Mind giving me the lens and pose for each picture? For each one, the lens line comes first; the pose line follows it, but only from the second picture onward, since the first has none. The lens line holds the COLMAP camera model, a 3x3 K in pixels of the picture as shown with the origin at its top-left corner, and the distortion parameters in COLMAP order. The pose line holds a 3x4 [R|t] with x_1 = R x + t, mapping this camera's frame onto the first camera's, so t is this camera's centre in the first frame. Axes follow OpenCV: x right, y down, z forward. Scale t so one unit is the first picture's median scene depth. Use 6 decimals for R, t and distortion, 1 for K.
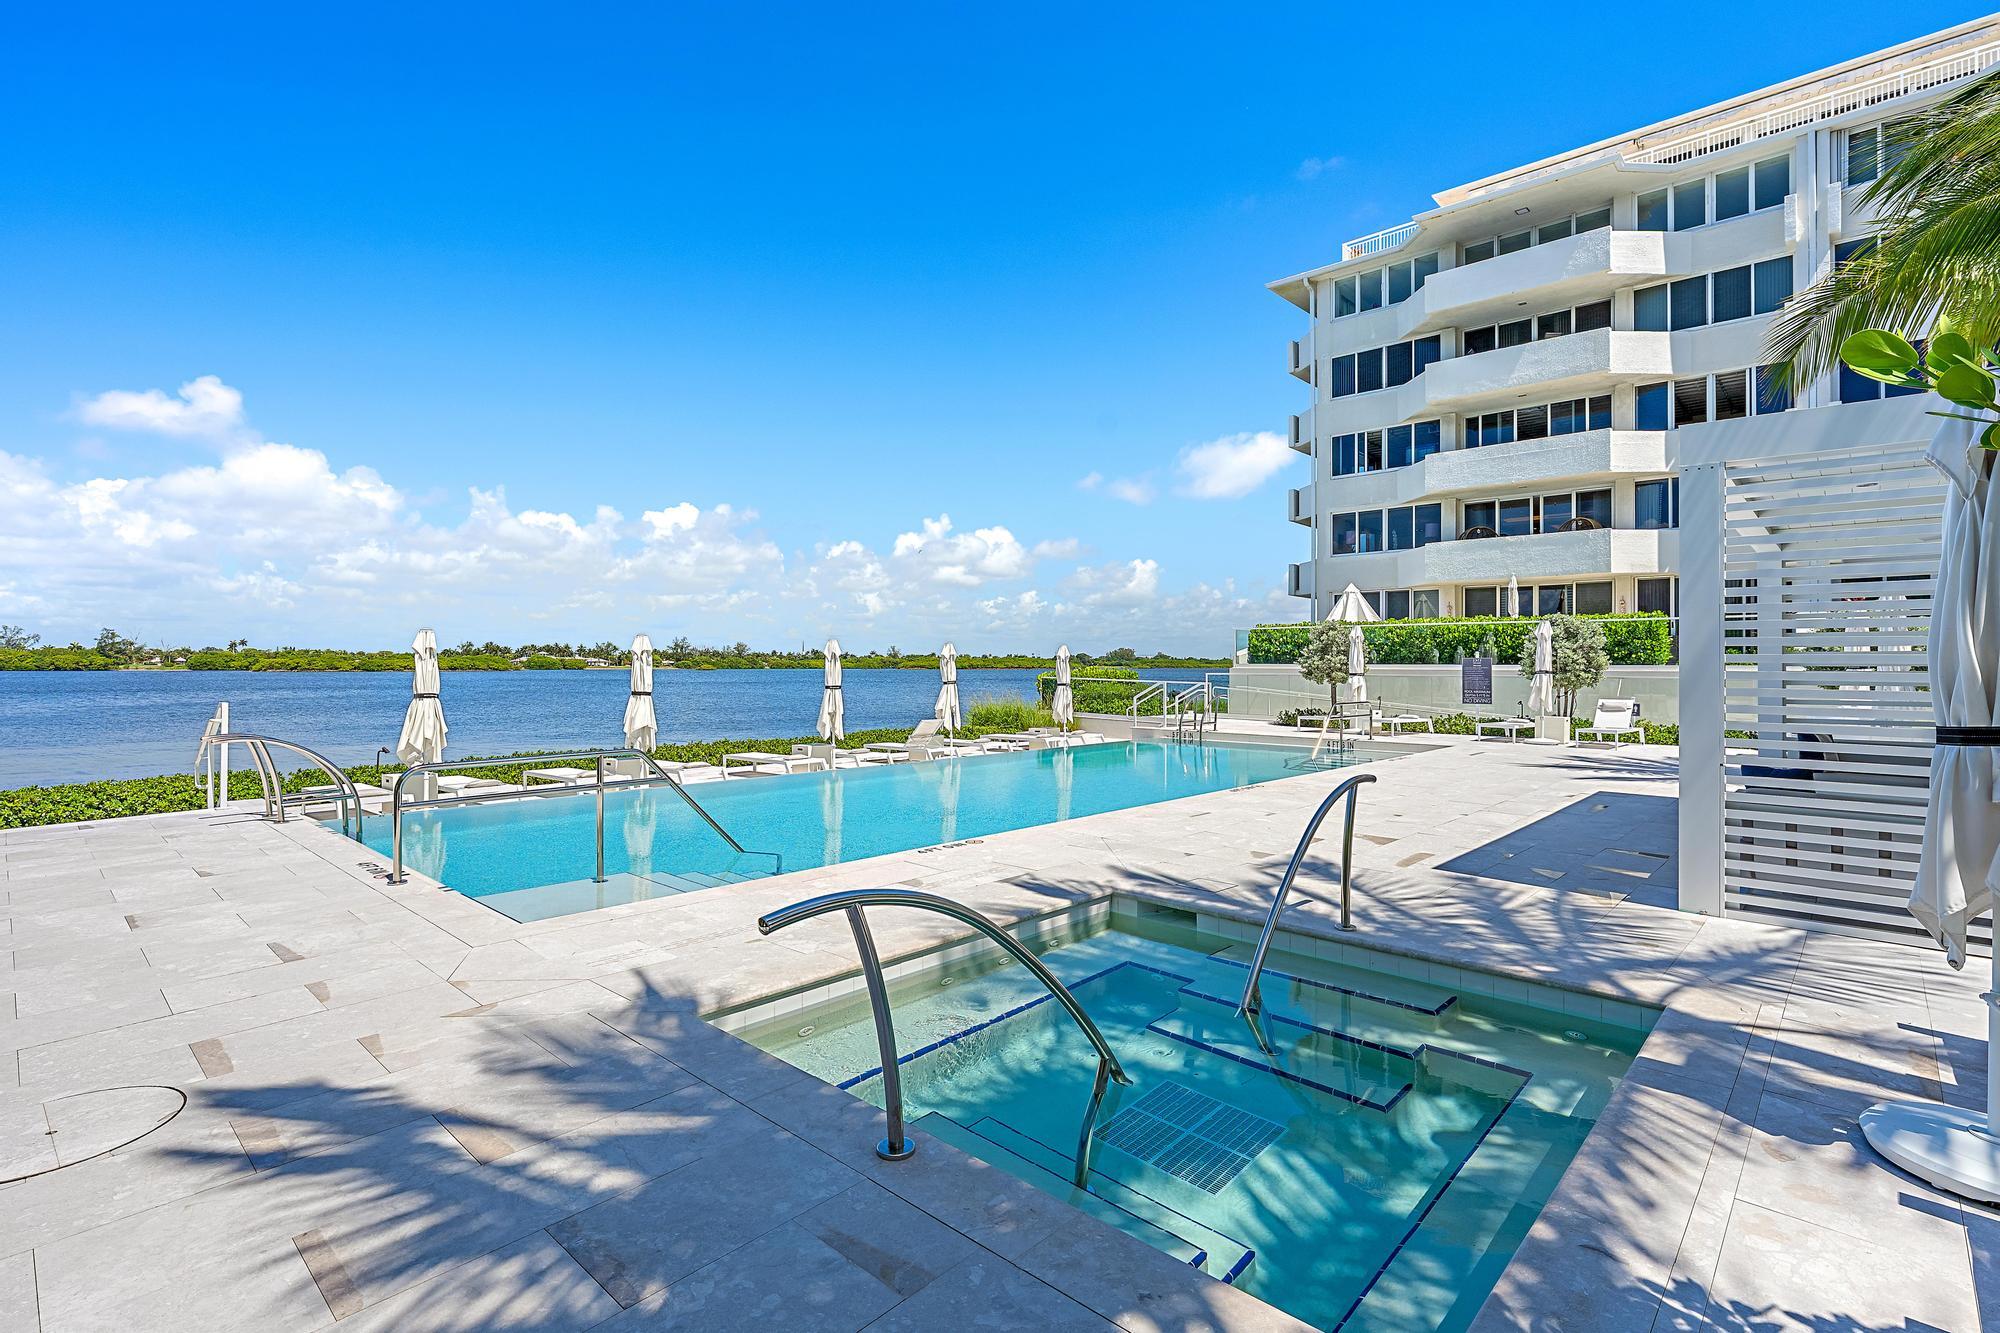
lens RADIAL K [[975.1, 0, 999.3], [0, 975.1, 671.3], [0, 0, 1]] dist [0.001730, 0.000701]
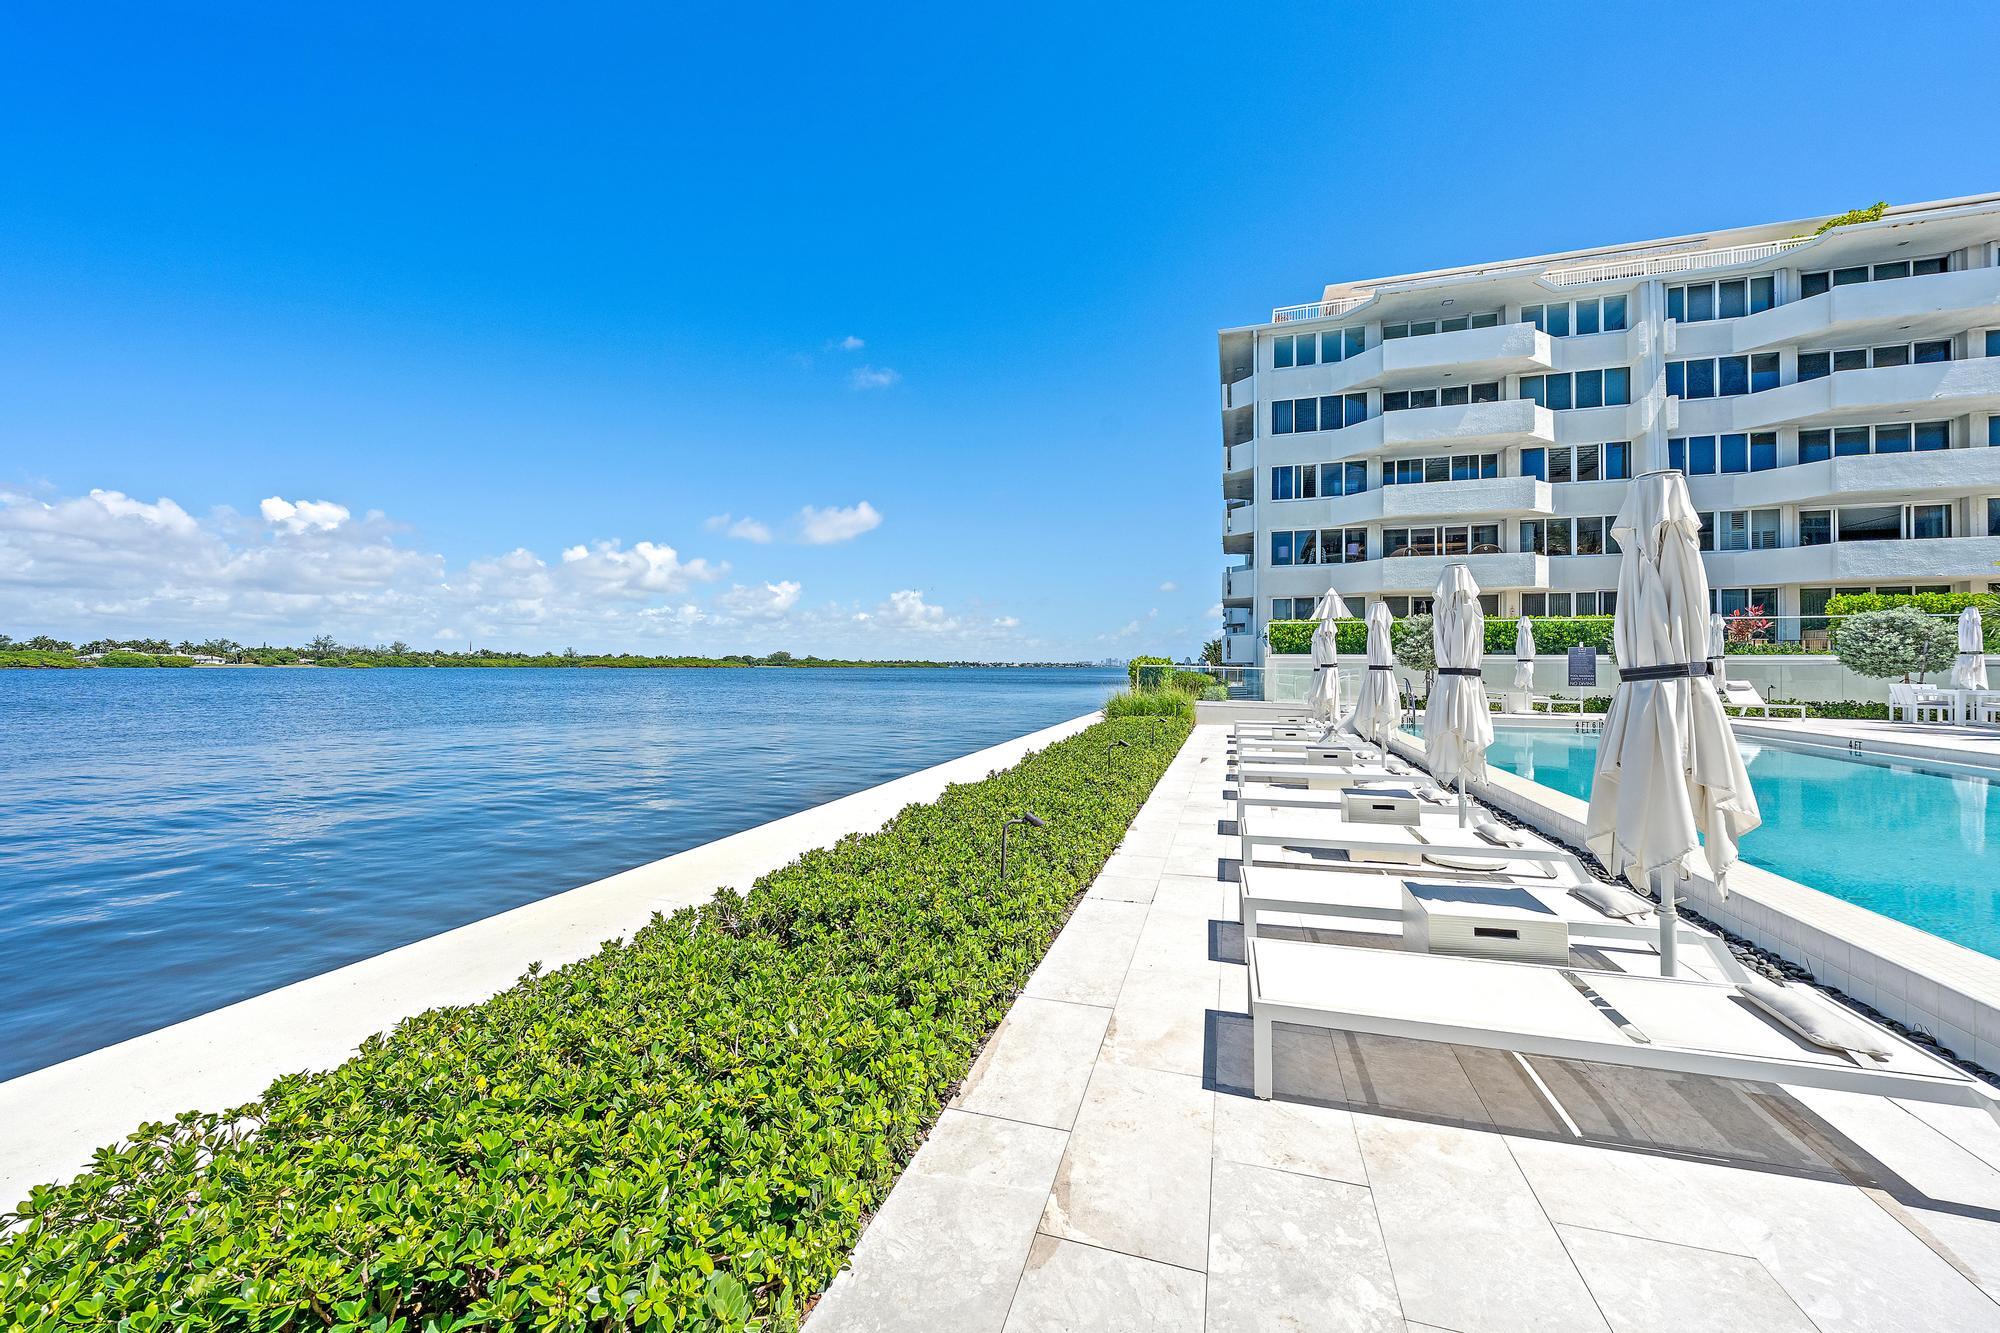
lens RADIAL K [[733.7, 0, 997.7], [0, 733.7, 664.2], [0, 0, 1]] dist [-0.001767, -0.000059]
pose [[0.901495, 0.005255, 0.432757, -0.369145], [-0.001137, 0.999952, -0.009773, 0.011227], [-0.432787, 0.008319, 0.901458, 0.356114]]
